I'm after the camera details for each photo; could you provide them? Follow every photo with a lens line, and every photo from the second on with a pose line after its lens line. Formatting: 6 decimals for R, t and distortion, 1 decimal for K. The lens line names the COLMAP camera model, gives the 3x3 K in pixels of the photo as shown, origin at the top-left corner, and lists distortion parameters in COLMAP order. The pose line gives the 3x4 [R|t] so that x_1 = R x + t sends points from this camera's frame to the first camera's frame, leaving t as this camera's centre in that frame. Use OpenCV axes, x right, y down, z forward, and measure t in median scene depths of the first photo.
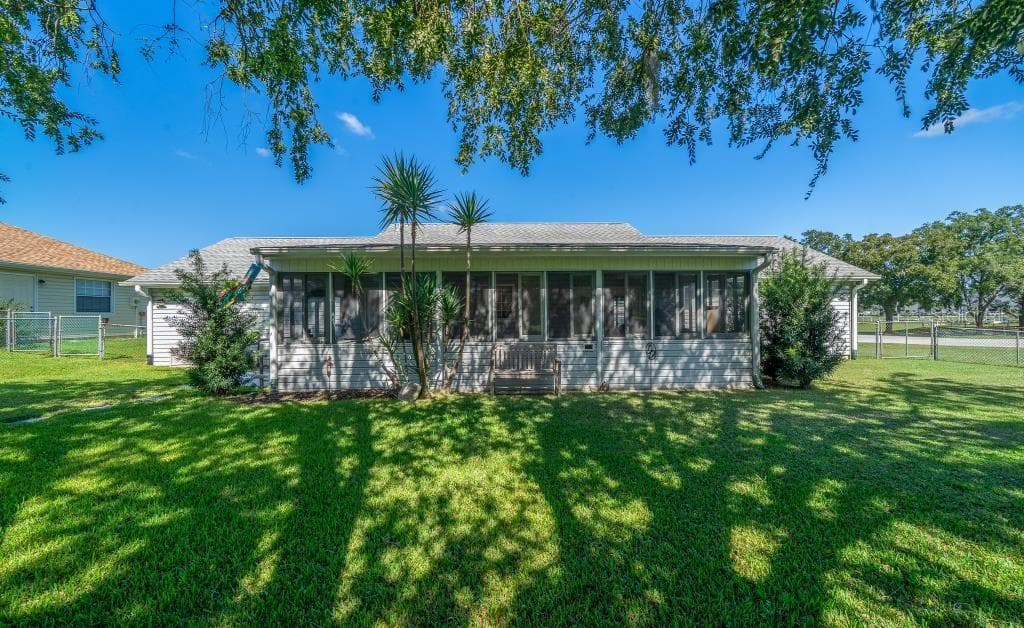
lens RADIAL K [[374.5, 0, 512.0], [0, 374.5, 314.0], [0, 0, 1]] dist [-0.000284, -0.000010]
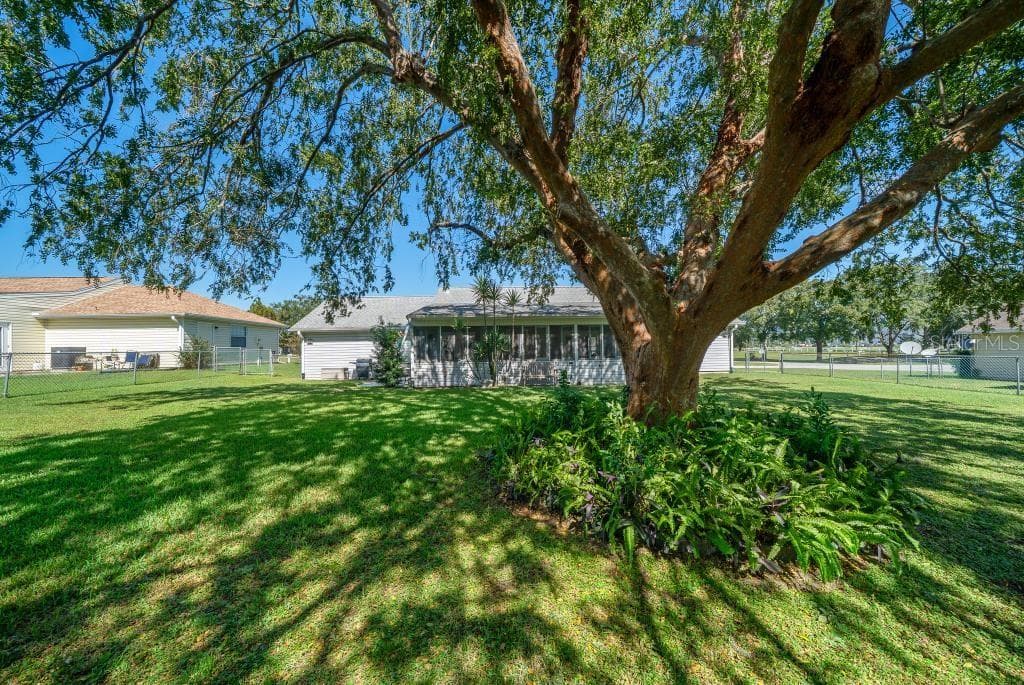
lens RADIAL K [[378.0, 0, 512.0], [0, 378.0, 342.5], [0, 0, 1]] dist [0.000613, 0.000085]
pose [[0.998812, -0.005141, 0.048460, -0.122910], [0.005740, 0.999909, -0.012247, 0.000618], [-0.048392, 0.012511, 0.998750, -0.598851]]
